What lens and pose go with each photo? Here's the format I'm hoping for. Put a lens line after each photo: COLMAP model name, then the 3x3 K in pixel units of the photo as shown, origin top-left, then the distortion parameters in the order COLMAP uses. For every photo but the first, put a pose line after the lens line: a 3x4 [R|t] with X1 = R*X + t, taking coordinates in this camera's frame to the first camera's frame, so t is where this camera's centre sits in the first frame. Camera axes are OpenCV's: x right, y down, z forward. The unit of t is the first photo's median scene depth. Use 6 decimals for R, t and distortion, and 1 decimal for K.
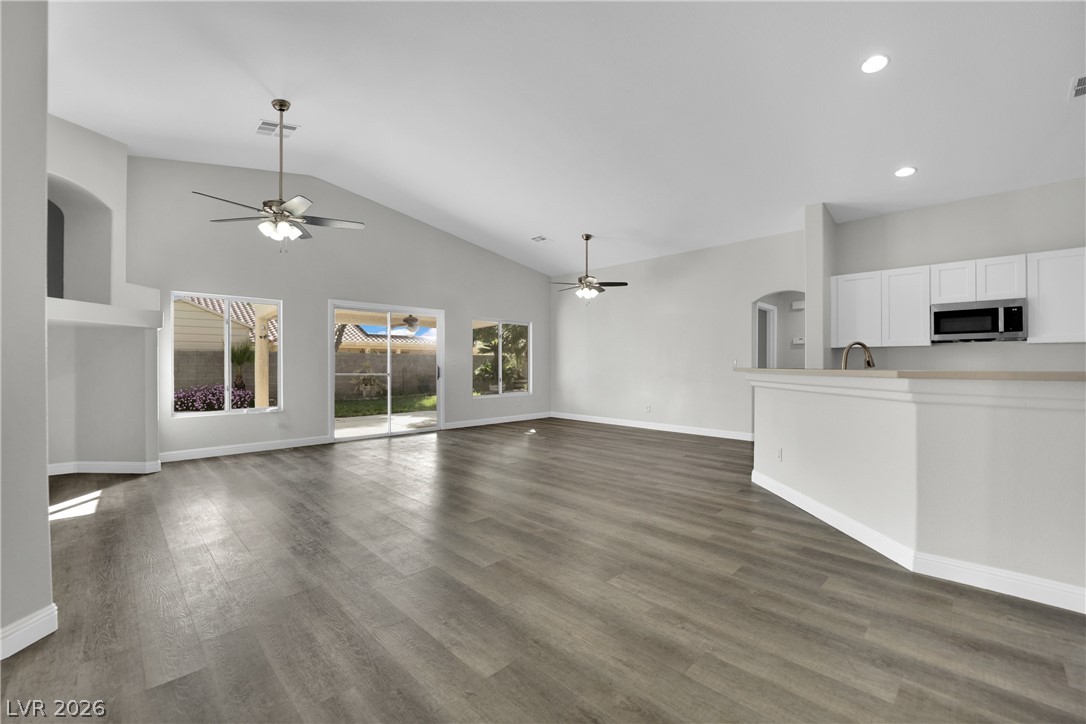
lens RADIAL K [[450.7, 0, 543.0], [0, 450.7, 362.0], [0, 0, 1]] dist [-0.019445, -0.000014]
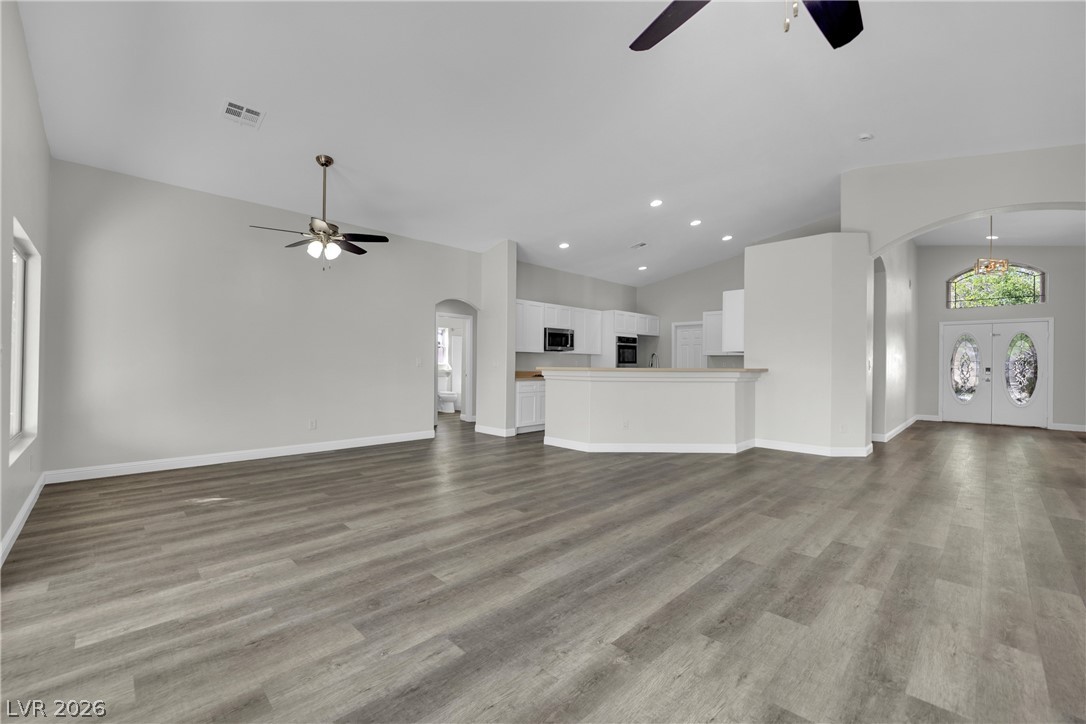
lens RADIAL K [[452.6, 0, 539.9], [0, 452.6, 362.8], [0, 0, 1]] dist [-0.019249, -0.000019]
pose [[-0.000275, 0.001490, 0.999999, -0.728952], [-0.010140, 0.999947, -0.001493, 0.002935], [-0.999949, -0.010140, -0.000260, 0.954637]]
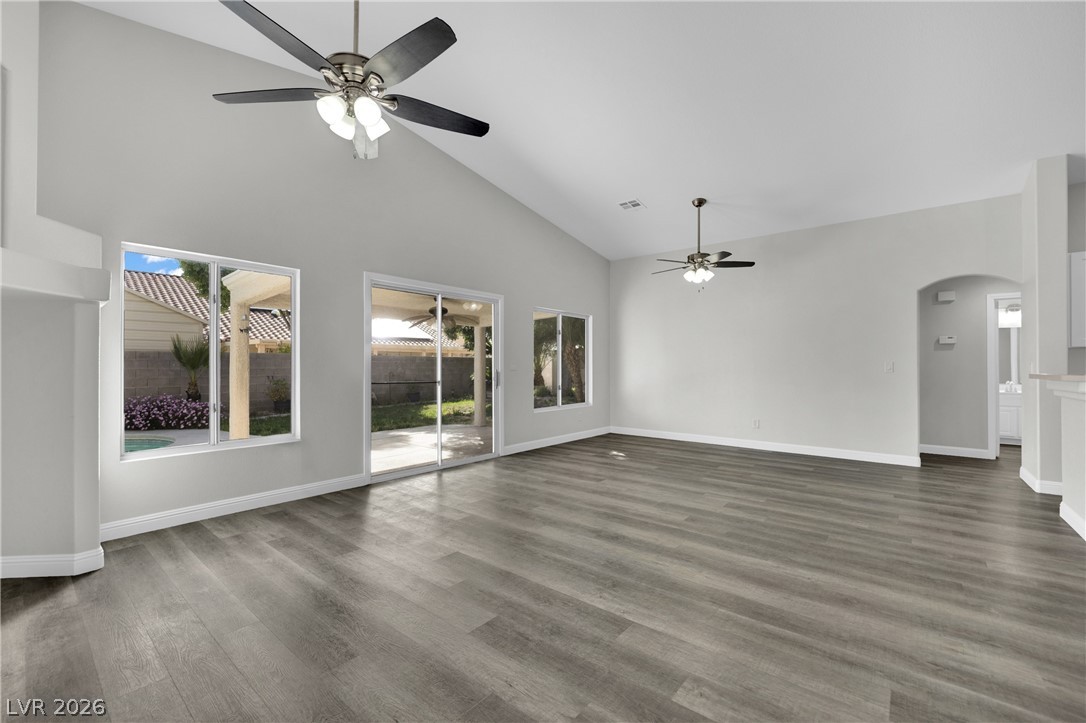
lens RADIAL K [[452.6, 0, 539.9], [0, 452.6, 362.3], [0, 0, 1]] dist [-0.019249, -0.000019]
pose [[0.995157, 0.001234, 0.098286, -0.339973], [-0.000539, 0.999975, -0.007096, 0.000376], [-0.098293, 0.007009, 0.995133, 0.361207]]
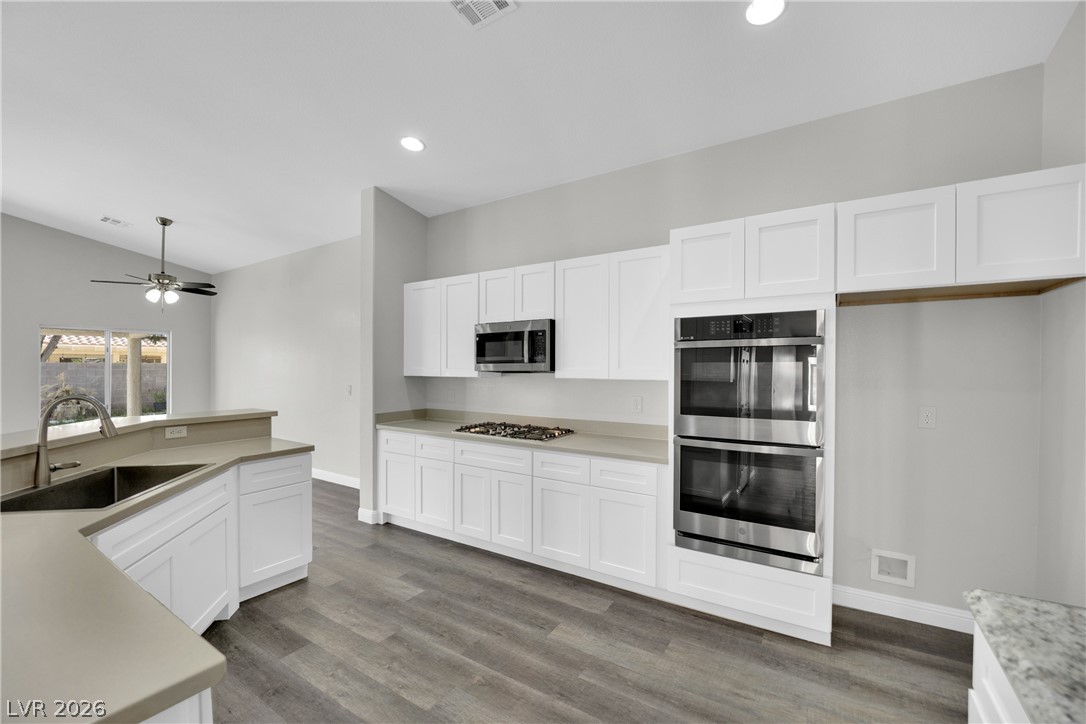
lens RADIAL K [[452.6, 0, 539.9], [0, 452.6, 362.8], [0, 0, 1]] dist [-0.019249, -0.000019]
pose [[0.977672, 0.000751, 0.210133, 0.763594], [0.000121, 0.999991, -0.004137, -0.054693], [-0.210135, 0.004070, 0.977664, 0.195279]]
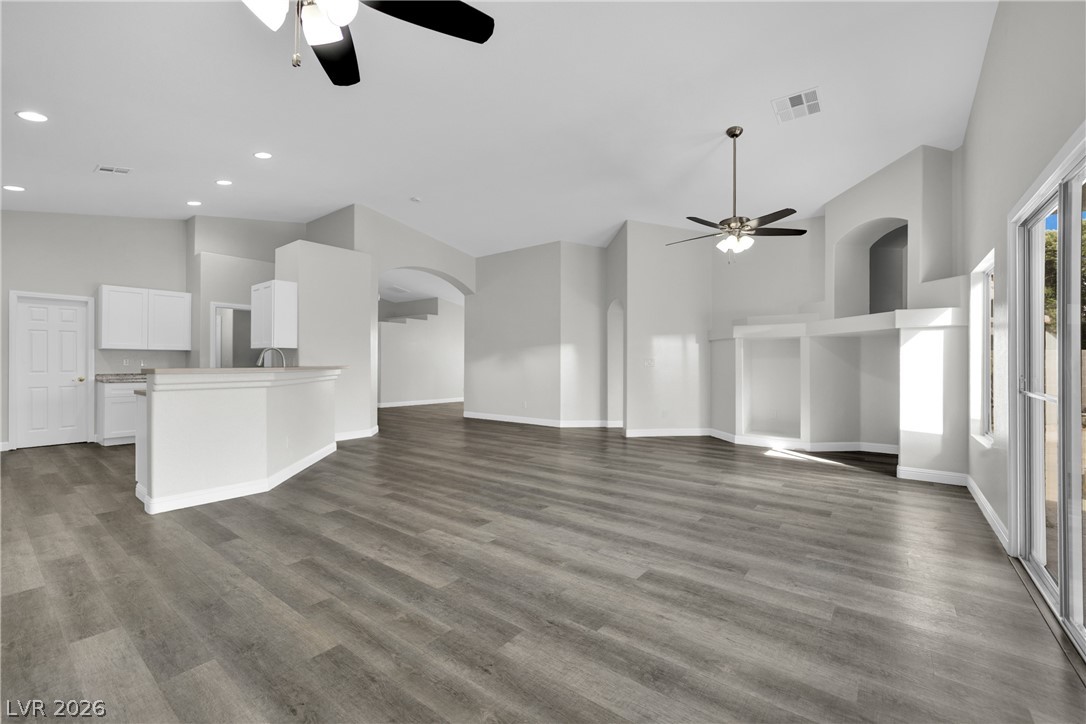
lens RADIAL K [[452.6, 0, 539.9], [0, 452.6, 362.8], [0, 0, 1]] dist [-0.019249, -0.000019]
pose [[-0.991566, -0.003108, -0.129564, 0.028513], [-0.002846, 0.999994, -0.002209, 0.003119], [0.129570, -0.001822, -0.991569, 1.651826]]
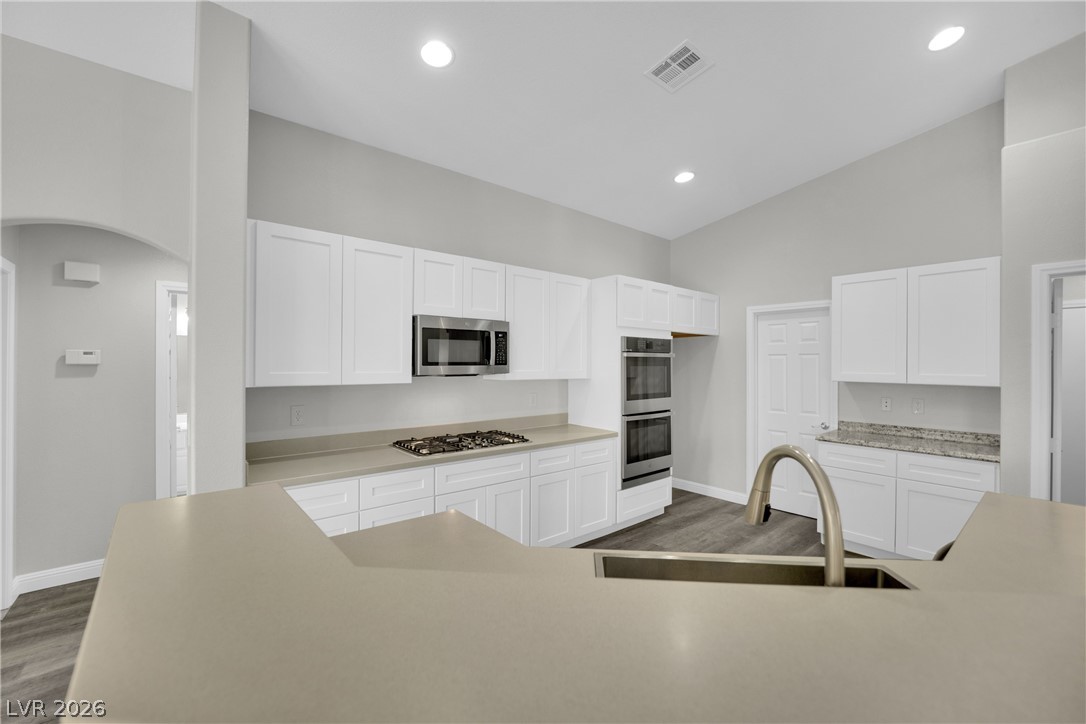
lens RADIAL K [[452.6, 0, 539.9], [0, 452.6, 362.8], [0, 0, 1]] dist [-0.019249, -0.000019]
pose [[0.081510, 0.002504, 0.996669, 0.260557], [-0.007943, 0.999967, -0.001862, -0.060172], [-0.996641, -0.007765, 0.081527, 0.733712]]
